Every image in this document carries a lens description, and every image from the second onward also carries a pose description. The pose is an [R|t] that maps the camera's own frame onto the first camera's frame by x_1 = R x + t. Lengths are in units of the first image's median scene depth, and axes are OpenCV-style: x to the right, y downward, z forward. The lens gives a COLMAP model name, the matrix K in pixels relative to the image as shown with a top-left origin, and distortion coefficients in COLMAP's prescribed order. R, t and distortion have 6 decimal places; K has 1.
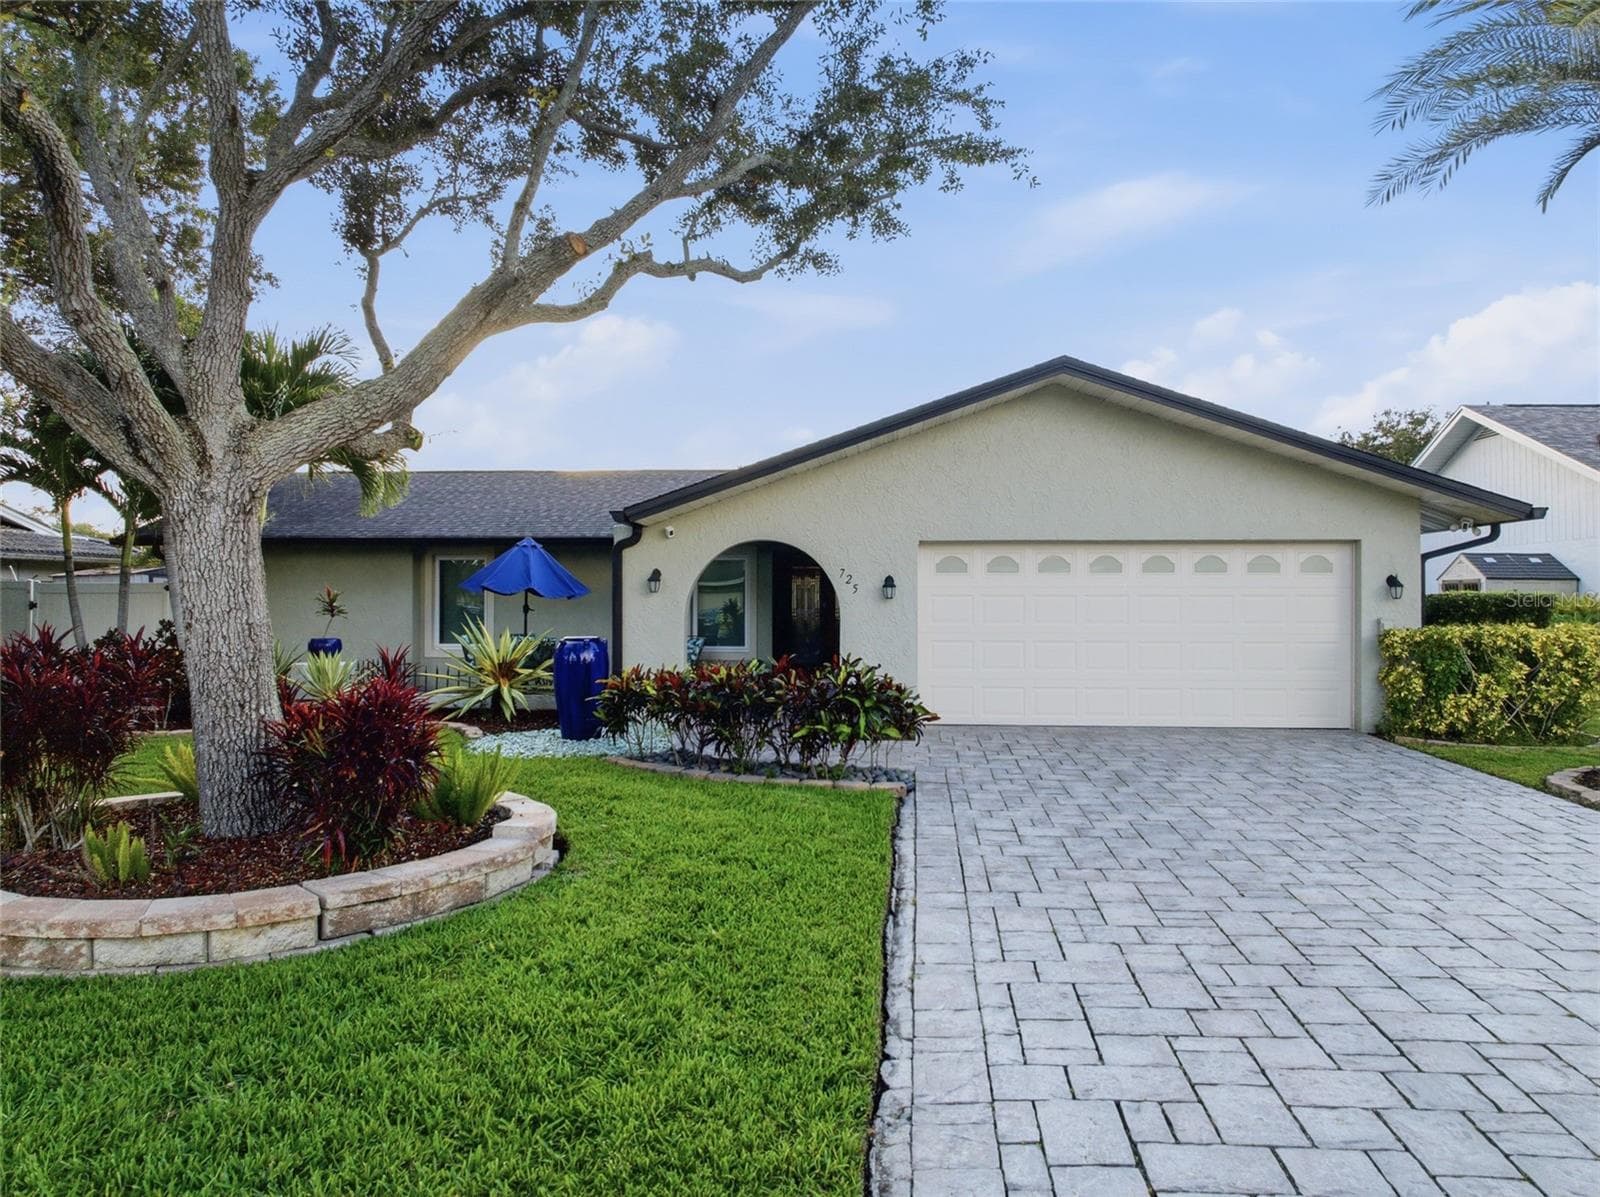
lens RADIAL K [[1125.9, 0, 804.8], [0, 1125.9, 592.8], [0, 0, 1]] dist [-0.041867, 0.014629]
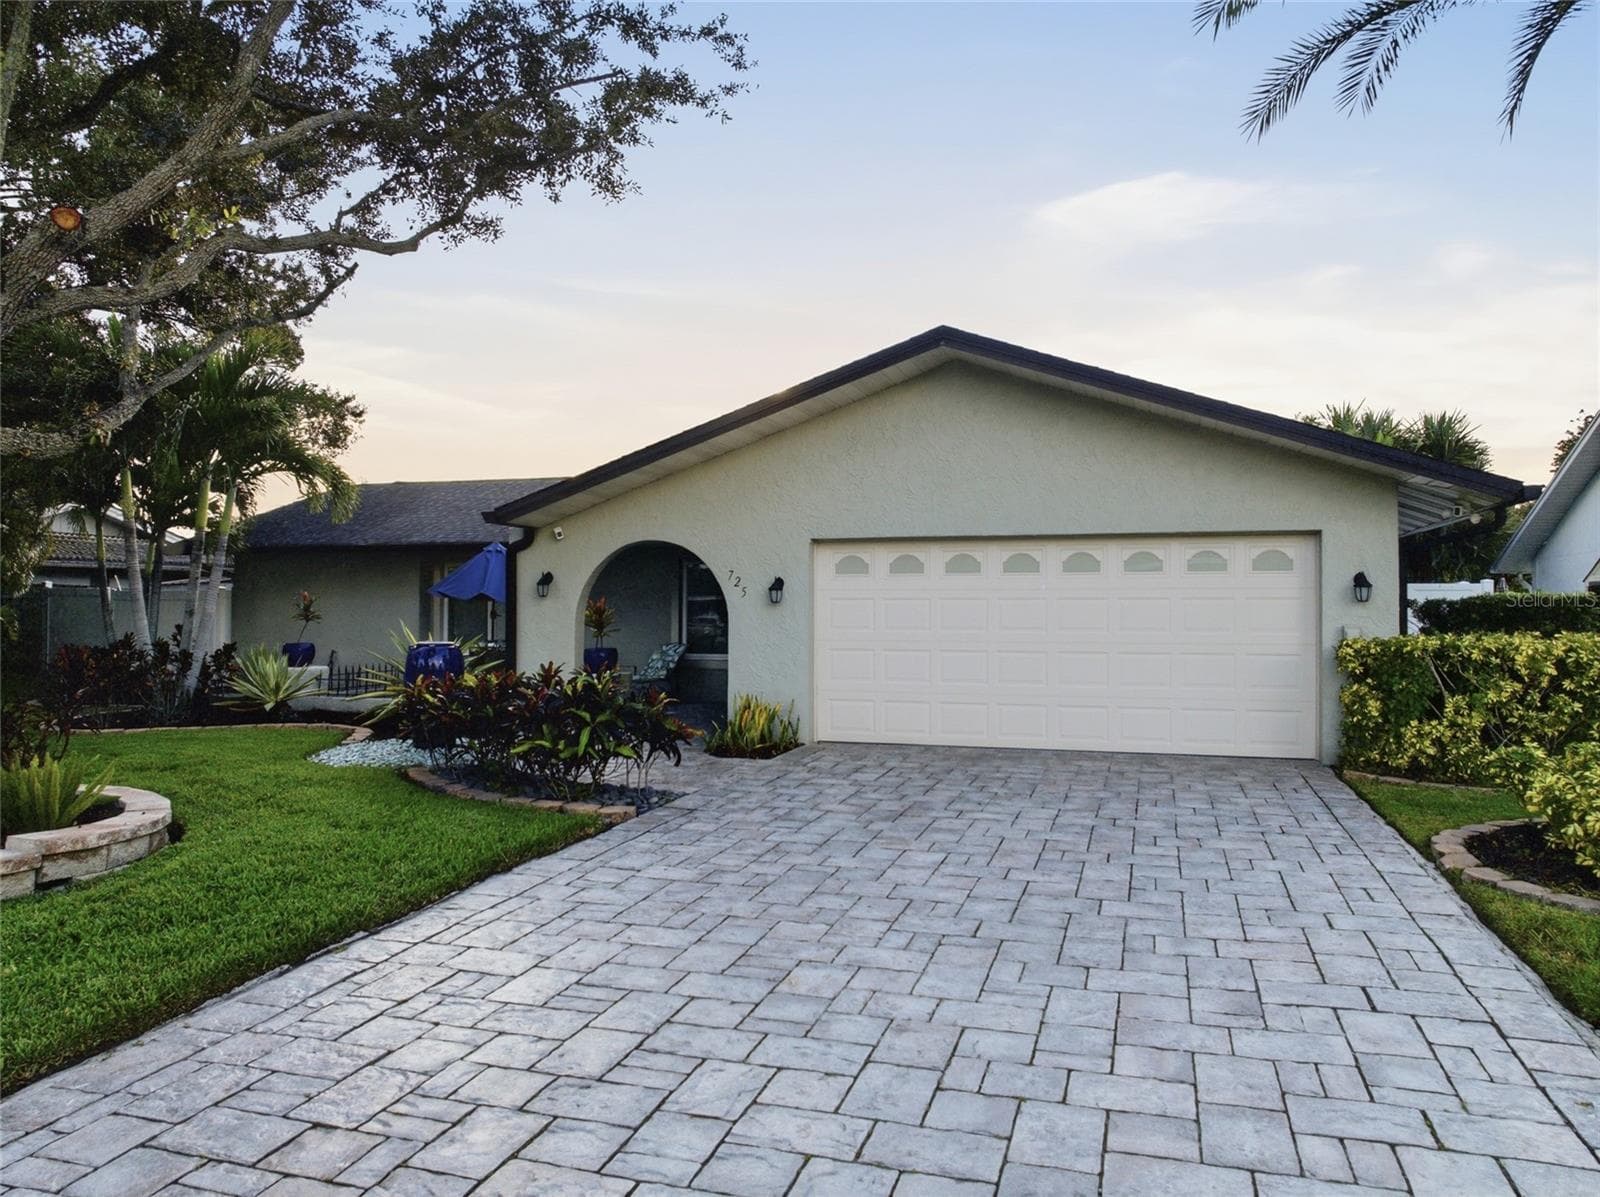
lens RADIAL K [[1120.6, 0, 803.5], [0, 1120.6, 600.2], [0, 0, 1]] dist [-0.036477, 0.000878]
pose [[0.977293, -0.001764, -0.211884, 0.309411], [0.001531, 0.999998, -0.001267, 0.004812], [0.211886, 0.000914, 0.977294, 0.121618]]
